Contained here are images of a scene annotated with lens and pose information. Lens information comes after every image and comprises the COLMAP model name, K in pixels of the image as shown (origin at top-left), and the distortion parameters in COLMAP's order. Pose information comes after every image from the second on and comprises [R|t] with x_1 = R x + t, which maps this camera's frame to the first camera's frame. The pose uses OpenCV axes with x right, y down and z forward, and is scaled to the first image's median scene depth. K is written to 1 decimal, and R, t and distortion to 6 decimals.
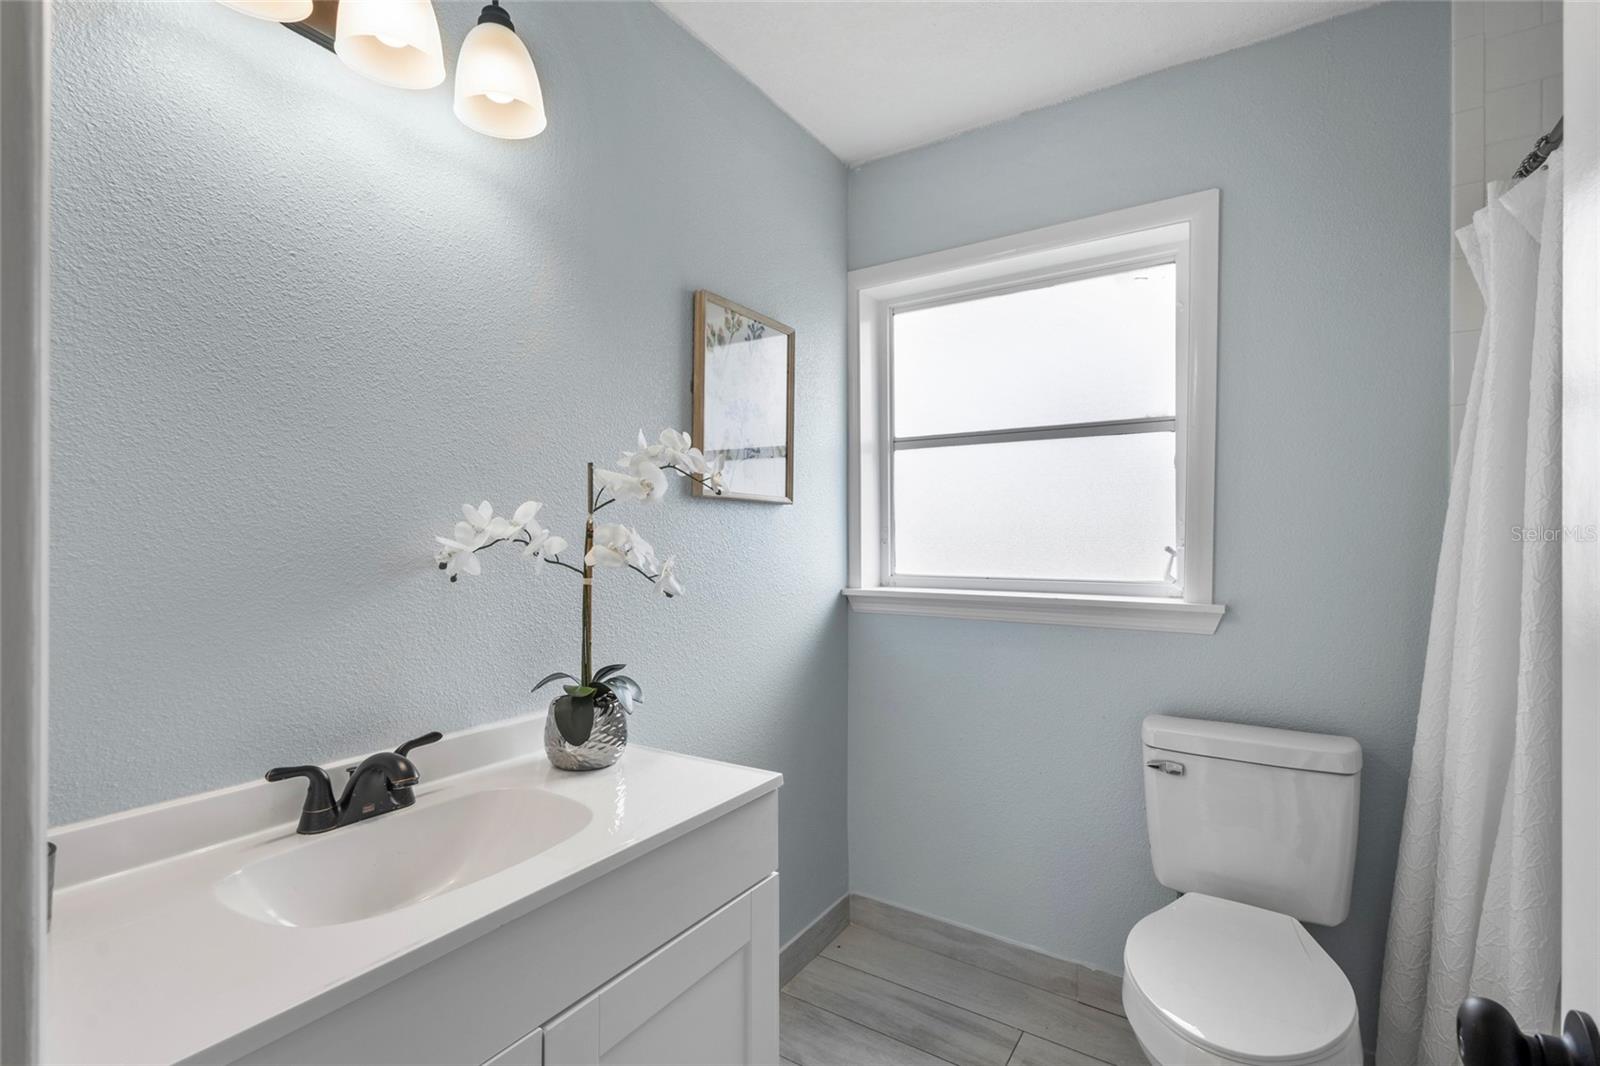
lens RADIAL K [[740.5, 0, 798.3], [0, 740.5, 535.4], [0, 0, 1]] dist [0.009298, 0.000270]
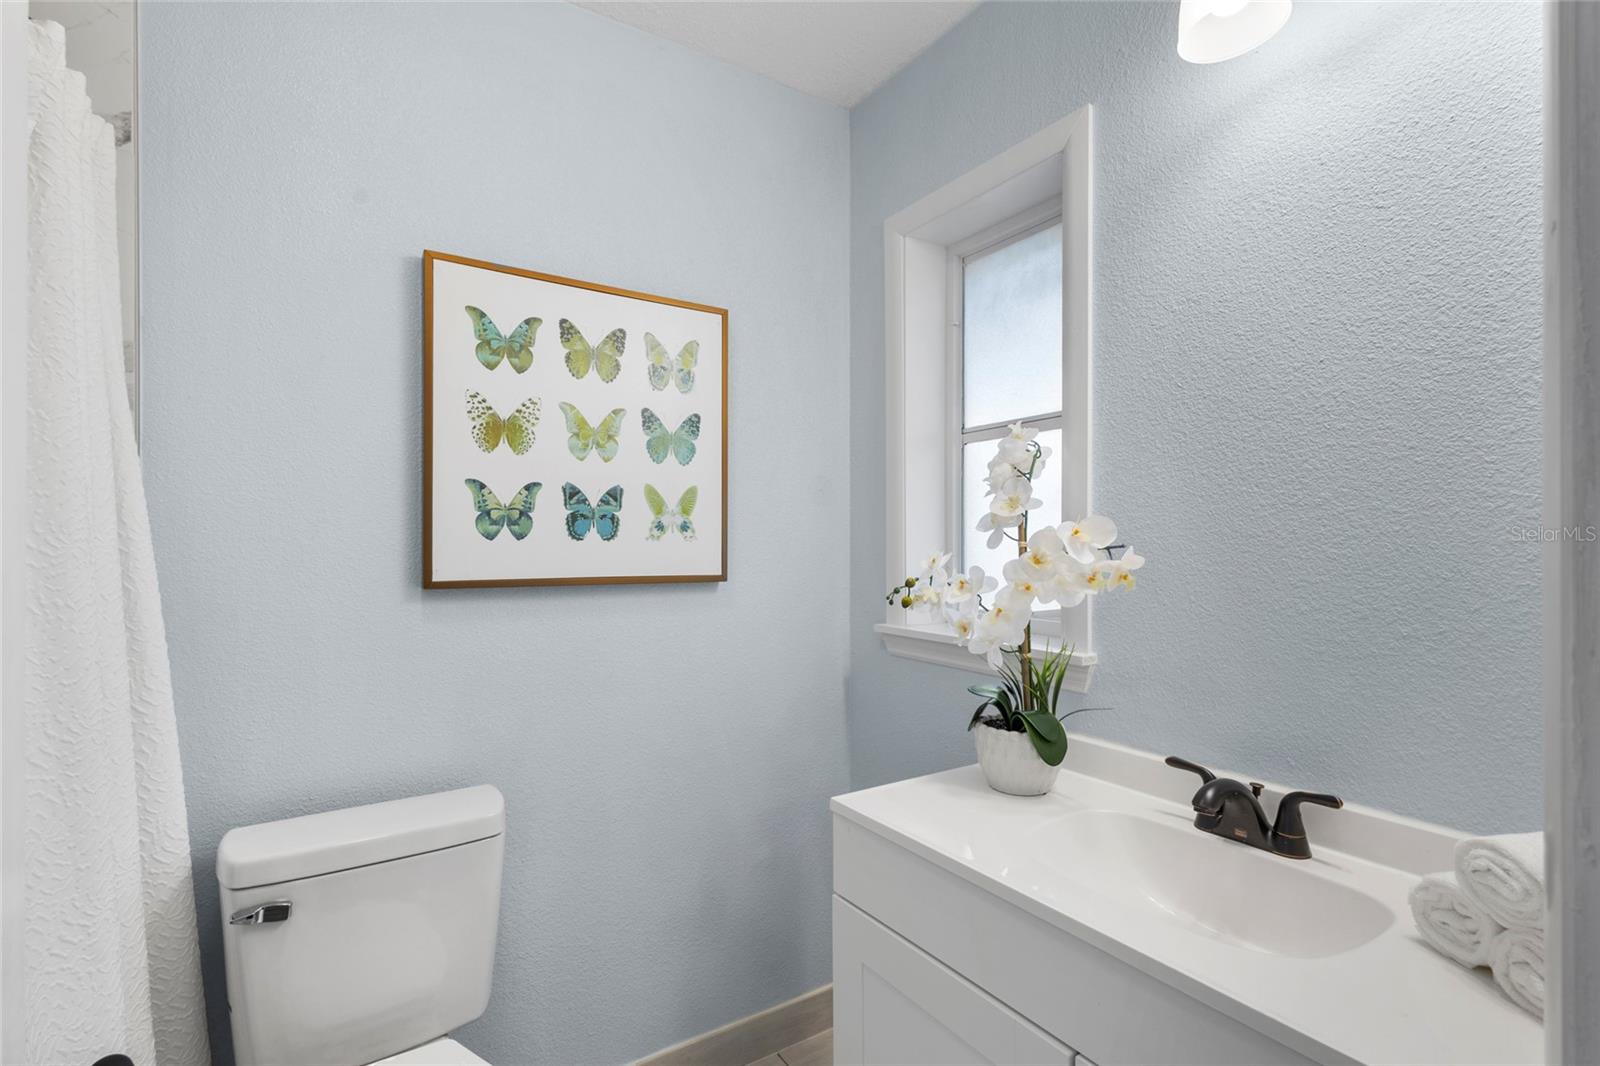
lens RADIAL K [[740.5, 0, 798.3], [0, 740.5, 535.4], [0, 0, 1]] dist [0.009298, 0.000270]
pose [[-0.396122, -0.014710, -0.918080, 0.581145], [-0.001640, 0.999881, -0.015314, -0.018876], [0.918196, -0.004561, -0.396099, 0.836569]]
